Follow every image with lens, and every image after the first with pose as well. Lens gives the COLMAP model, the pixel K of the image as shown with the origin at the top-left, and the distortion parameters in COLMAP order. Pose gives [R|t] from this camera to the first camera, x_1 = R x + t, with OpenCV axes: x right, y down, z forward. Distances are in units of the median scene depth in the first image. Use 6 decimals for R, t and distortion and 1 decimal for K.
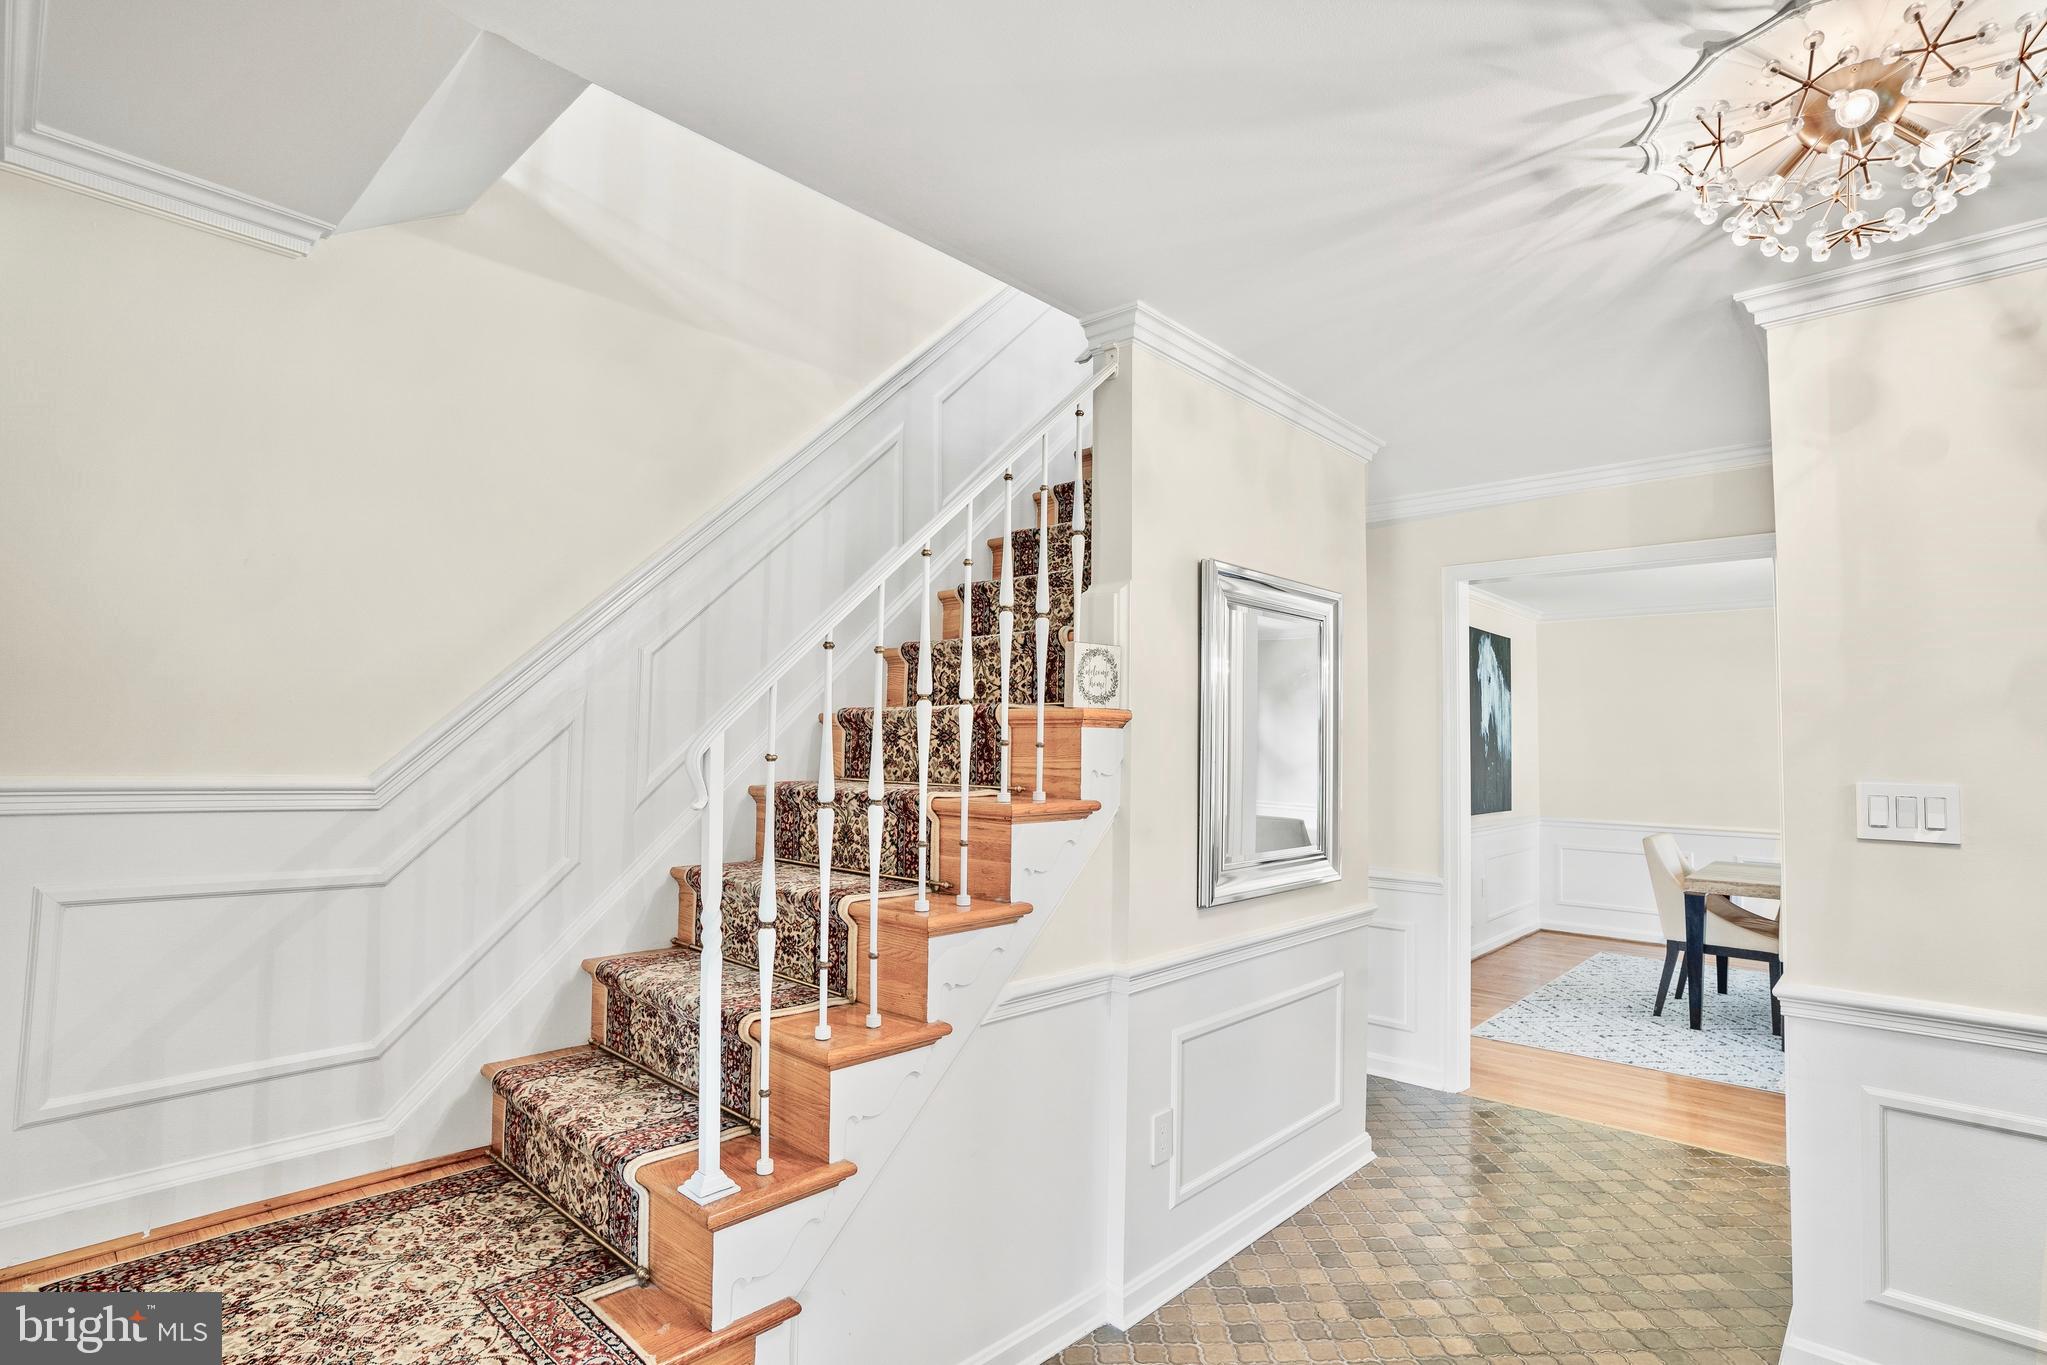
lens RADIAL K [[1002.4, 0, 1024.7], [0, 1002.4, 693.0], [0, 0, 1]] dist [-0.079935, 0.036148]
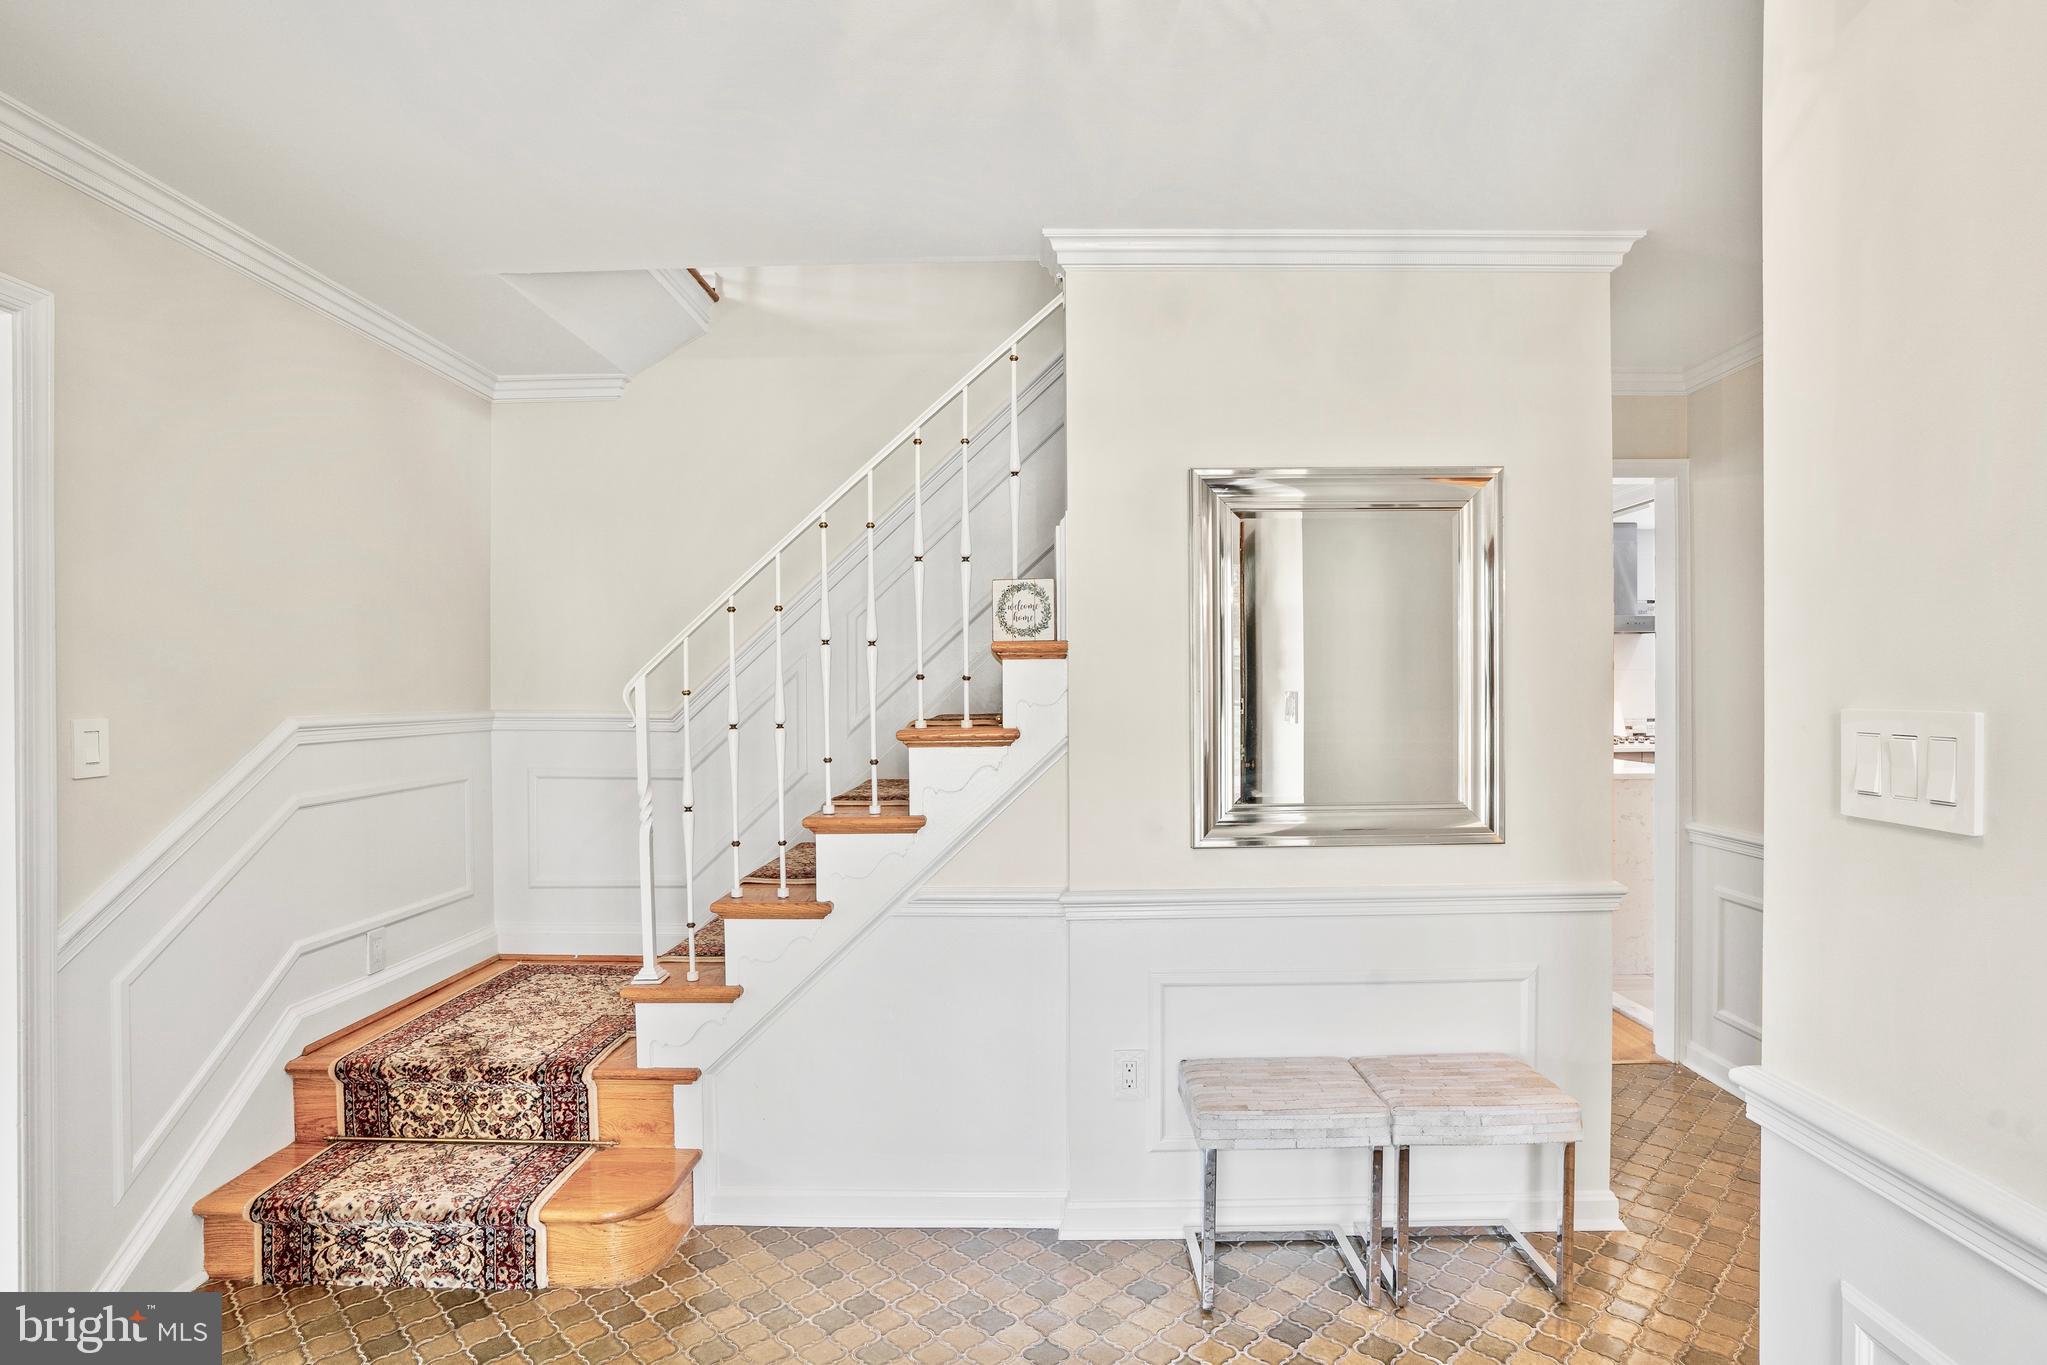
lens RADIAL K [[1002.4, 0, 1024.7], [0, 1002.4, 693.0], [0, 0, 1]] dist [-0.079935, 0.036148]
pose [[0.676355, -0.018885, -0.736333, 0.847654], [0.058888, 0.997858, 0.028499, 0.039951], [0.734218, -0.062637, 0.676019, 0.296824]]
